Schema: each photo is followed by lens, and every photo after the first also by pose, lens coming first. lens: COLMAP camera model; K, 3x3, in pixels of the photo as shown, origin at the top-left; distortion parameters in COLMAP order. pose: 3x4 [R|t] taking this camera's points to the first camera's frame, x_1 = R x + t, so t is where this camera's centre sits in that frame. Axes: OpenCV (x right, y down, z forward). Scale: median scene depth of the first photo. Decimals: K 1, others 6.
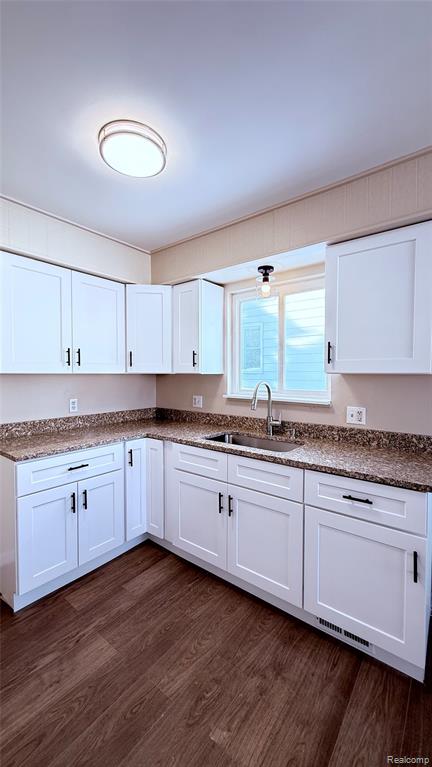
lens RADIAL K [[303.1, 0, 217.3], [0, 303.1, 382.6], [0, 0, 1]] dist [-0.000884, 0.000090]
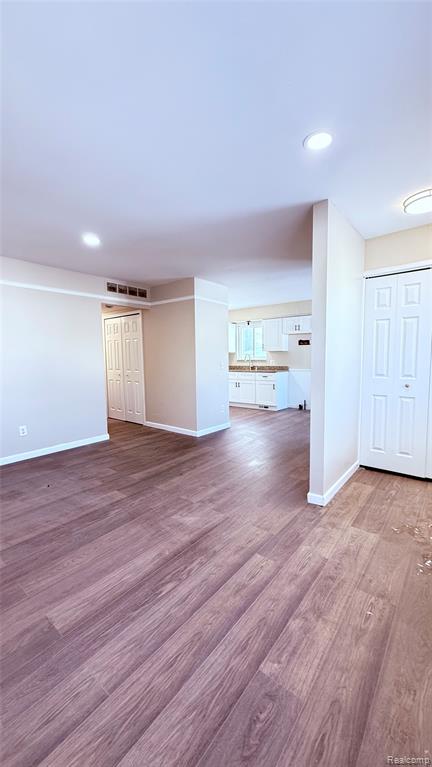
lens RADIAL K [[303.1, 0, 217.3], [0, 303.1, 382.6], [0, 0, 1]] dist [-0.000884, 0.000090]
pose [[0.999794, -0.014106, -0.014626, -0.151991], [0.014856, 0.998509, 0.052534, 0.135662], [0.013863, -0.052740, 0.998512, -2.502584]]
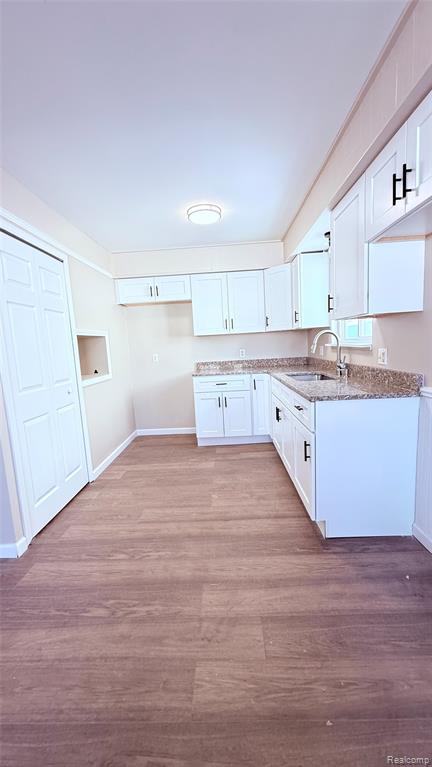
lens RADIAL K [[303.1, 0, 217.3], [0, 303.1, 382.6], [0, 0, 1]] dist [-0.000884, 0.000090]
pose [[0.593600, 0.067225, -0.801948, 0.888645], [0.031761, 0.993772, 0.106814, 0.060465], [0.804133, -0.088876, 0.587767, -0.103424]]
